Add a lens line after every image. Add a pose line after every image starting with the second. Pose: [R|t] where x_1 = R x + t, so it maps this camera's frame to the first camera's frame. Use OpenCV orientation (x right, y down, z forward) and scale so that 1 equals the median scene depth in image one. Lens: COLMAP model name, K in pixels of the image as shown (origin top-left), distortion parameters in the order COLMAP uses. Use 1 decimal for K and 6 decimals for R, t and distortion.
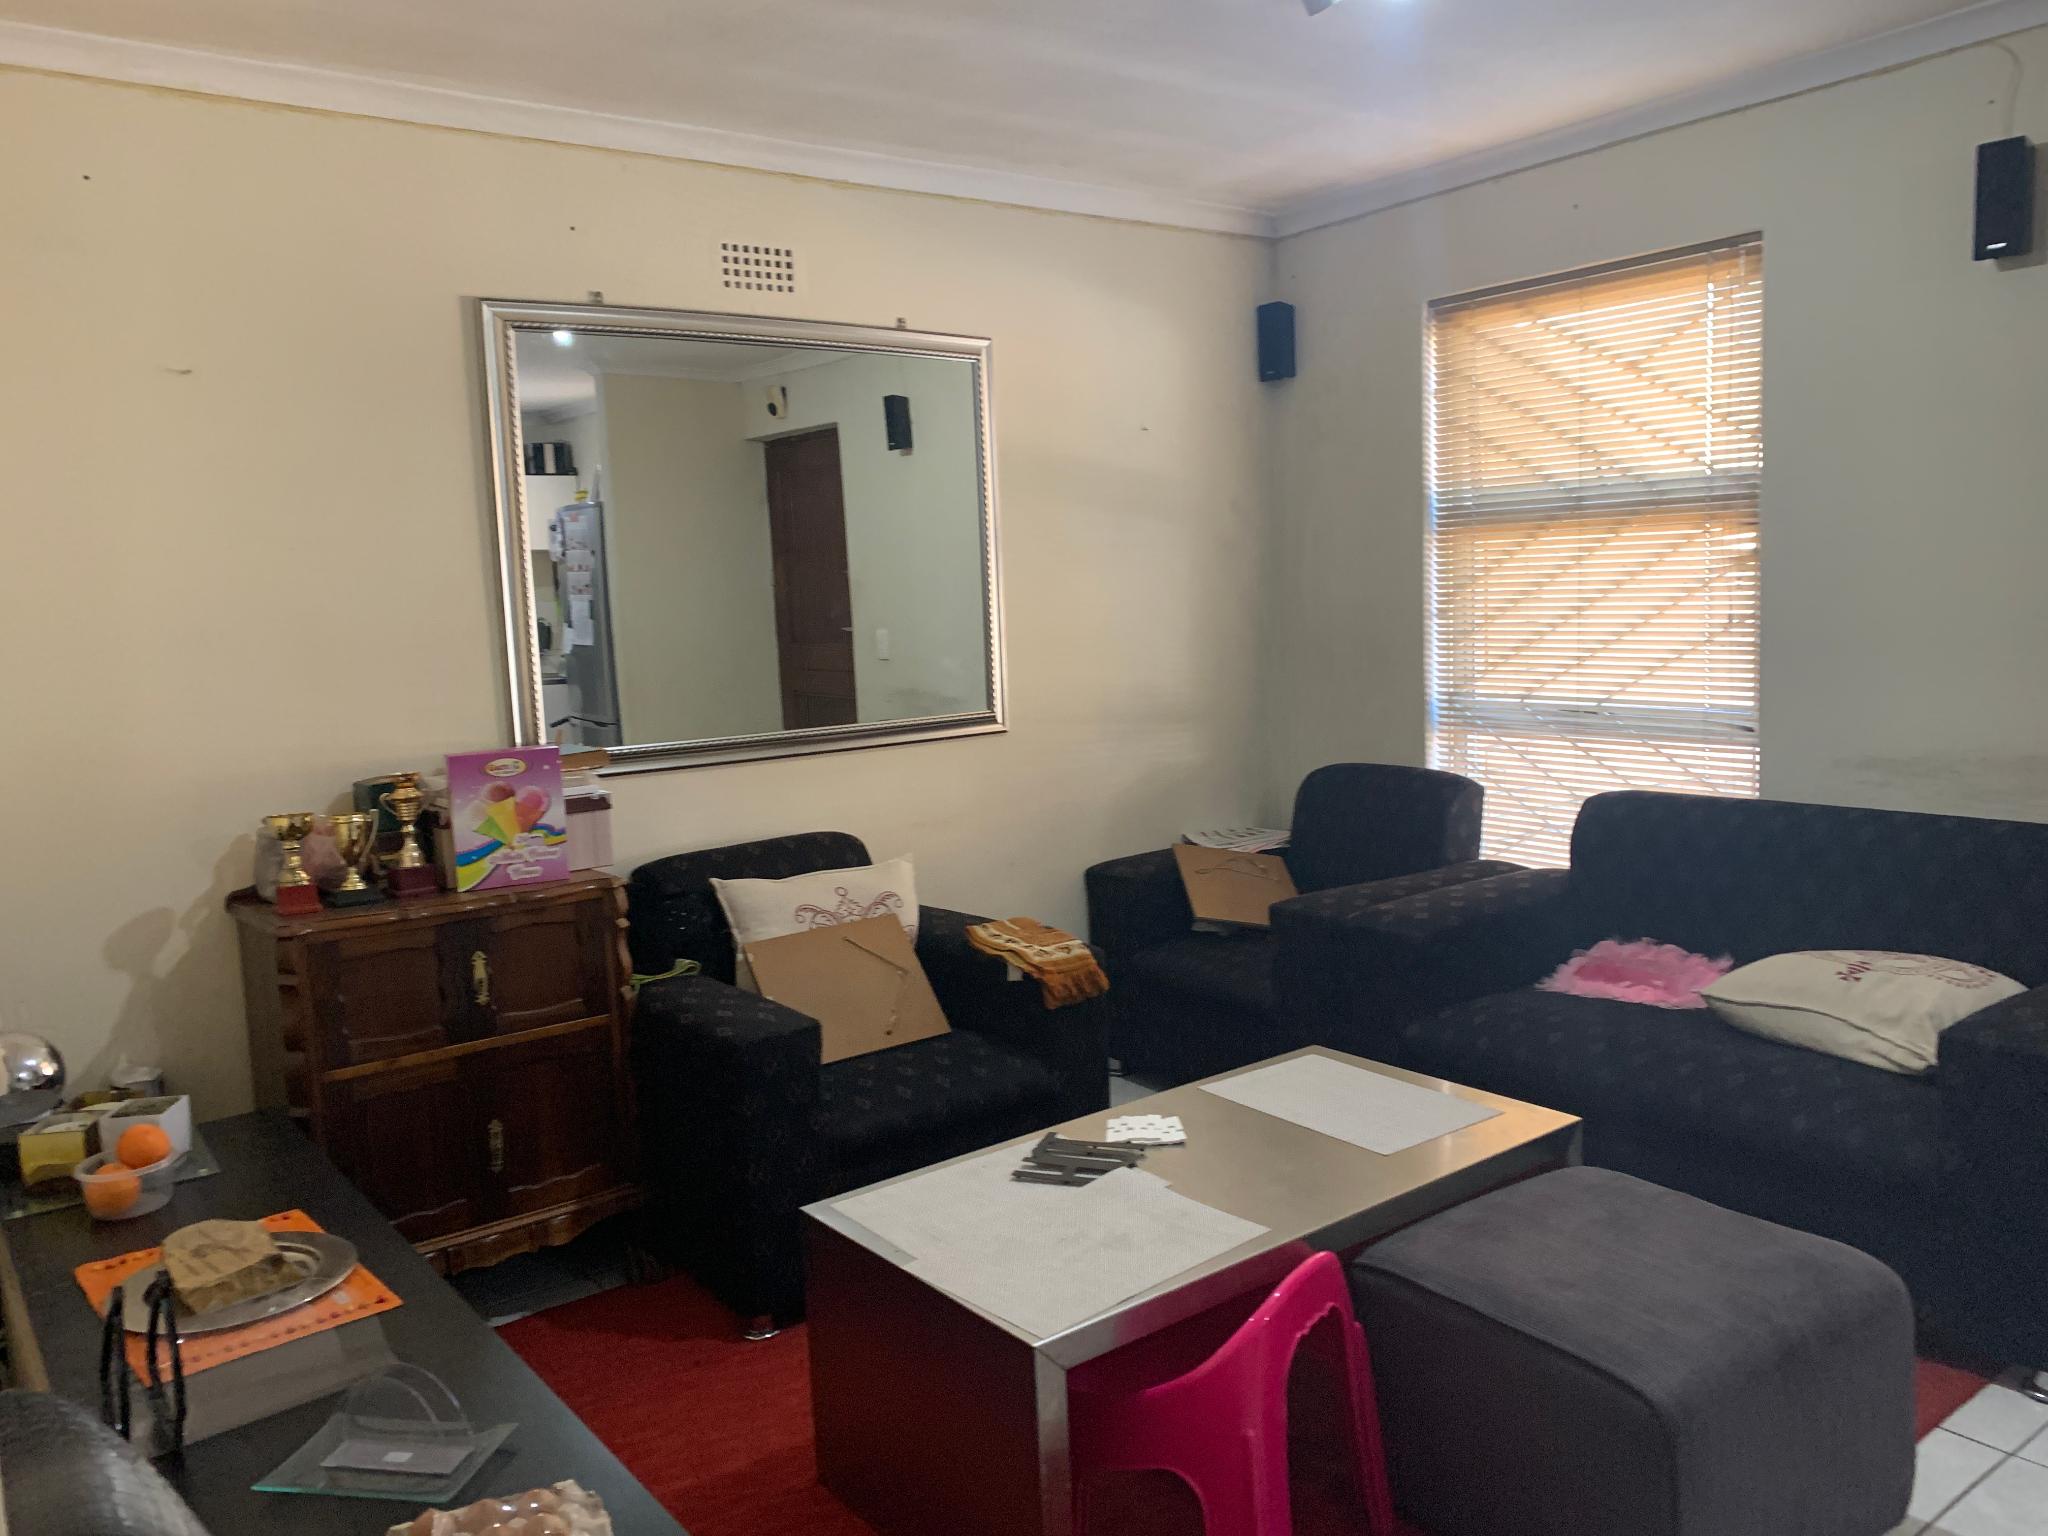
lens RADIAL K [[1579.9, 0, 986.5], [0, 1579.9, 744.2], [0, 0, 1]] dist [0.043427, -0.046411]
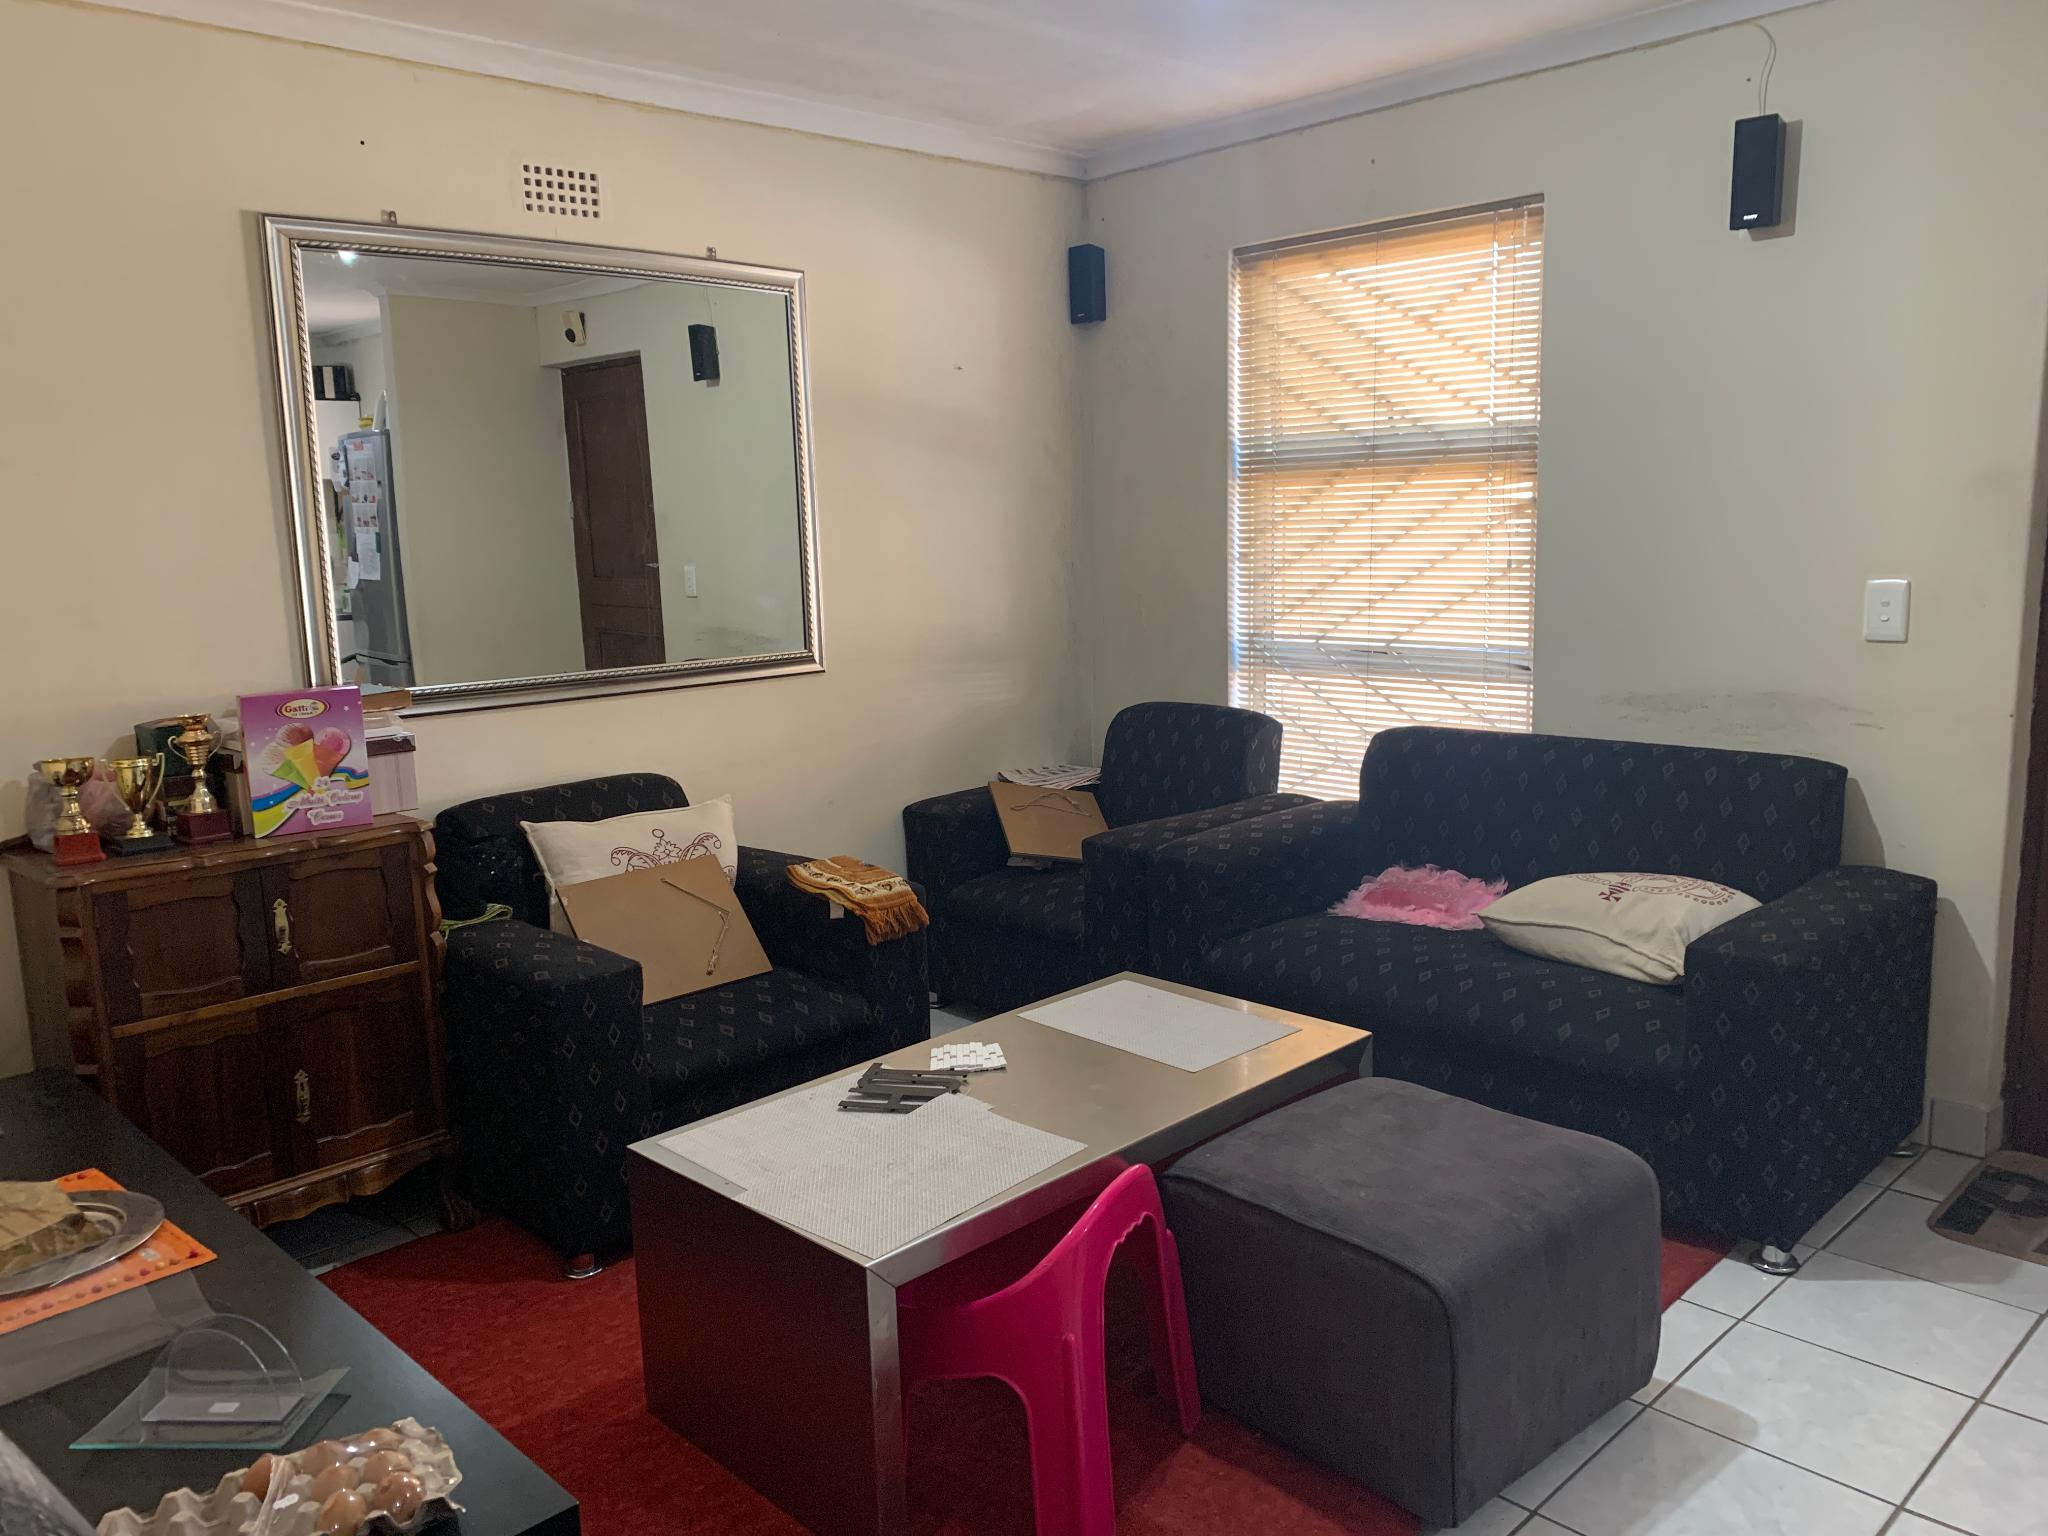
lens RADIAL K [[1579.9, 0, 996.4], [0, 1579.9, 754.3], [0, 0, 1]] dist [0.043427, -0.046411]
pose [[0.991794, -0.008020, 0.127592, -0.008468], [0.002201, 0.998953, 0.045685, -0.000968], [-0.127825, -0.045029, 0.990774, -0.011948]]
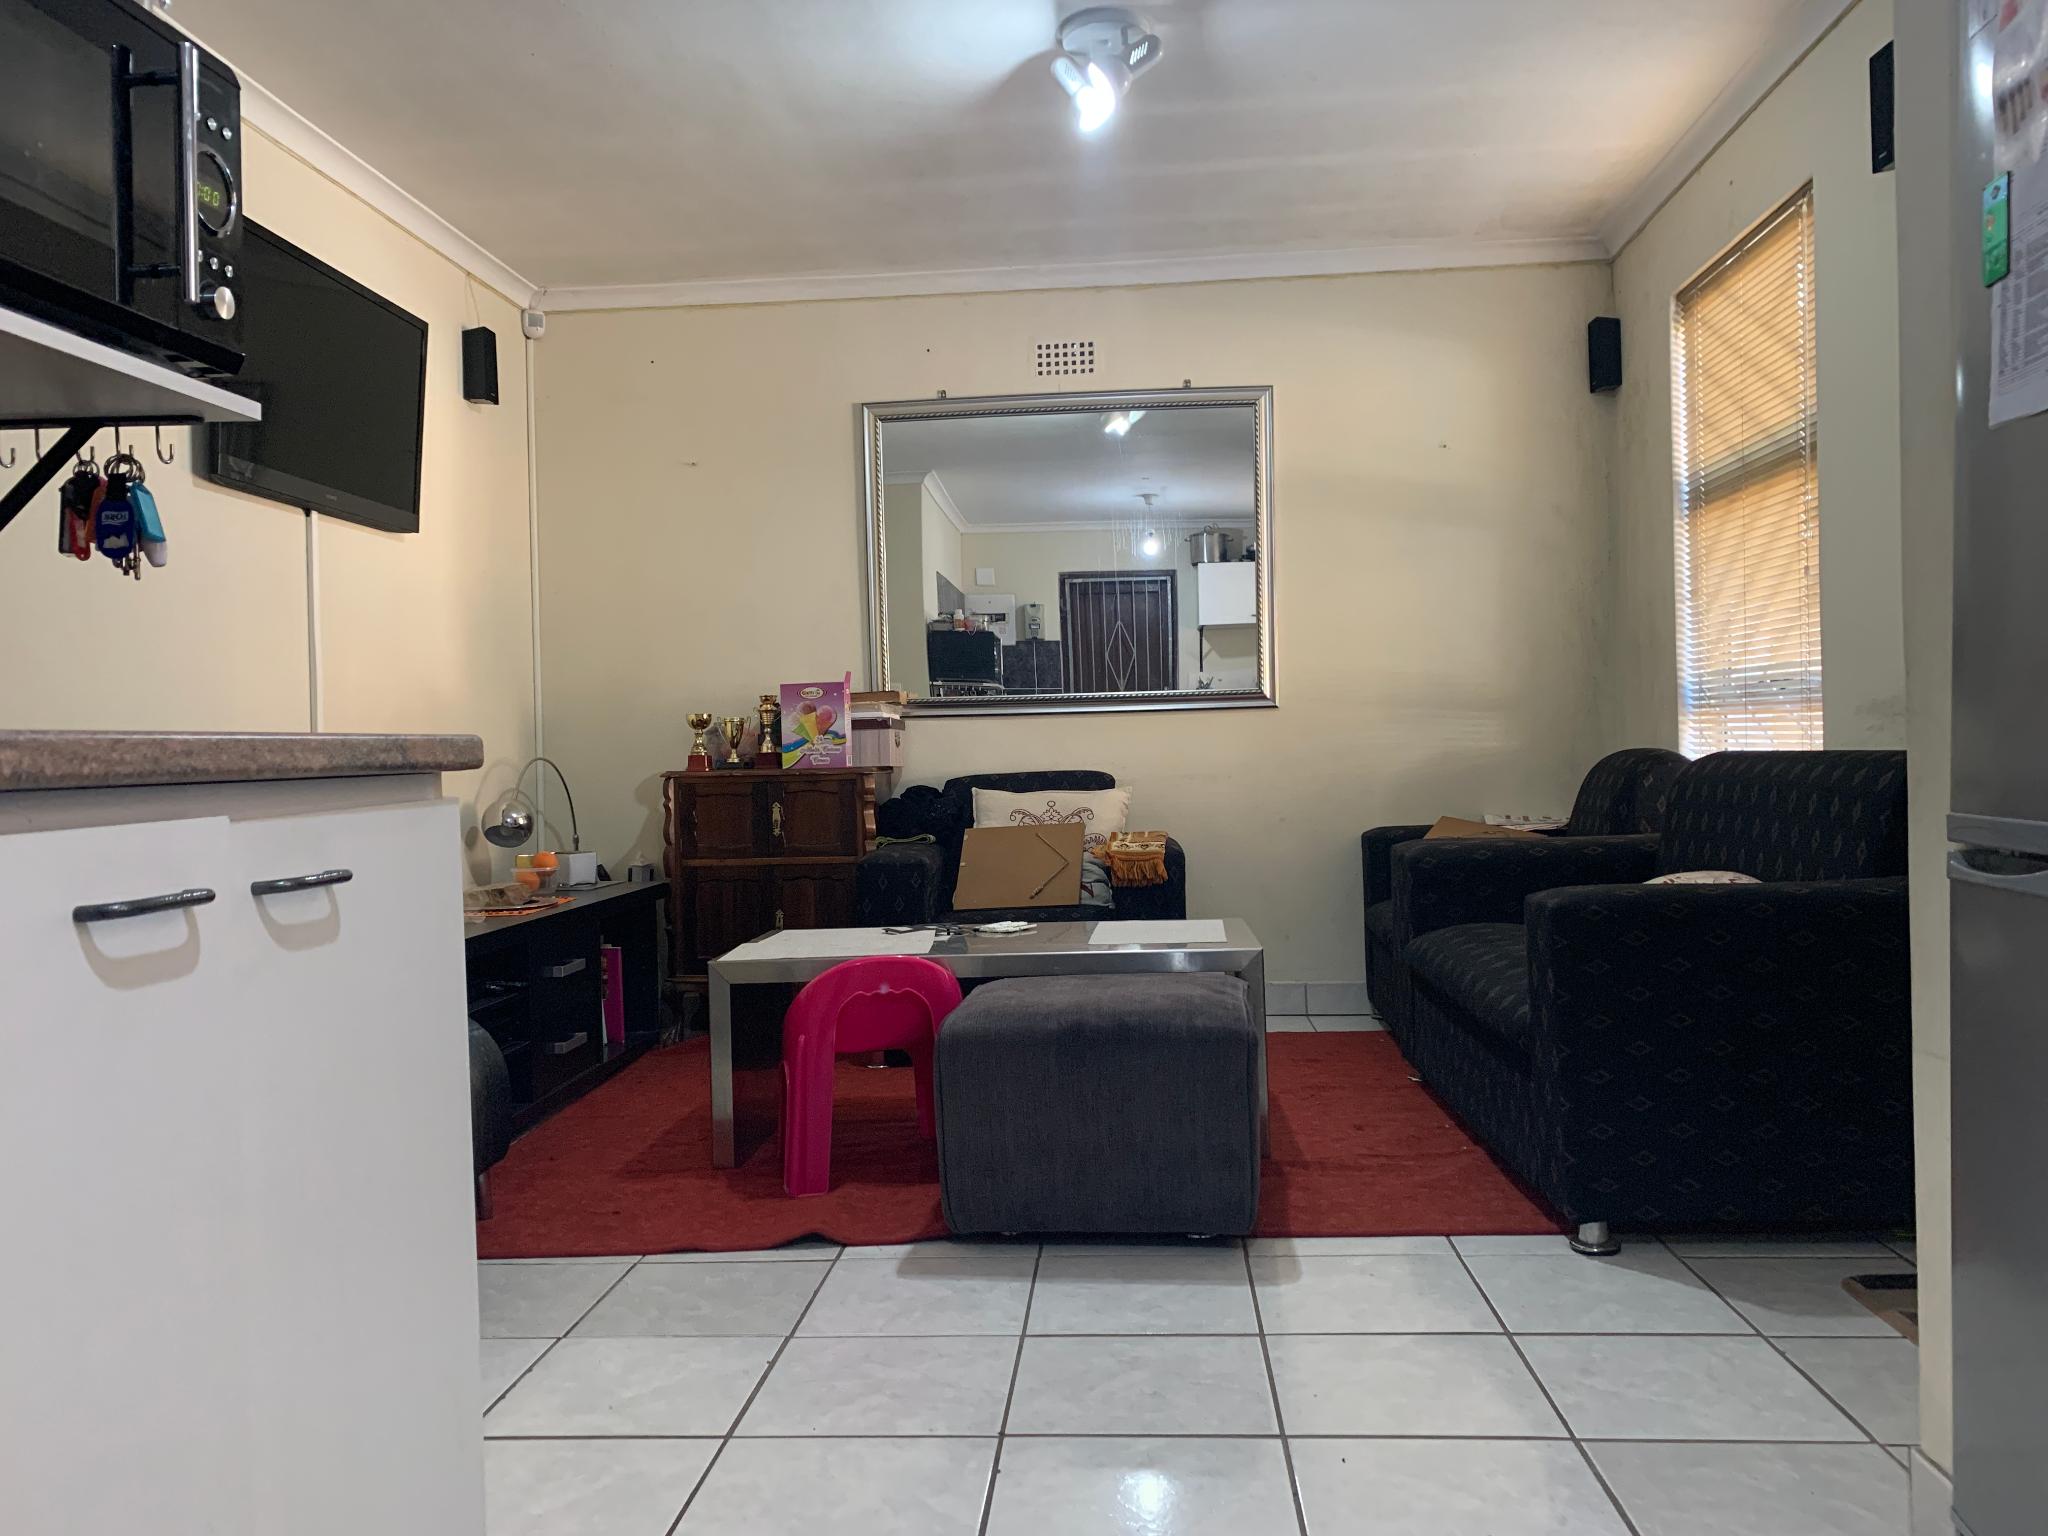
lens RADIAL K [[1579.9, 0, 1025.0], [0, 1579.9, 776.1], [0, 0, 1]] dist [0.043427, -0.046411]
pose [[0.750004, 0.030465, -0.660732, 0.848298], [-0.073594, 0.996580, -0.037588, 0.132715], [0.657327, 0.076817, 0.749681, -0.036944]]
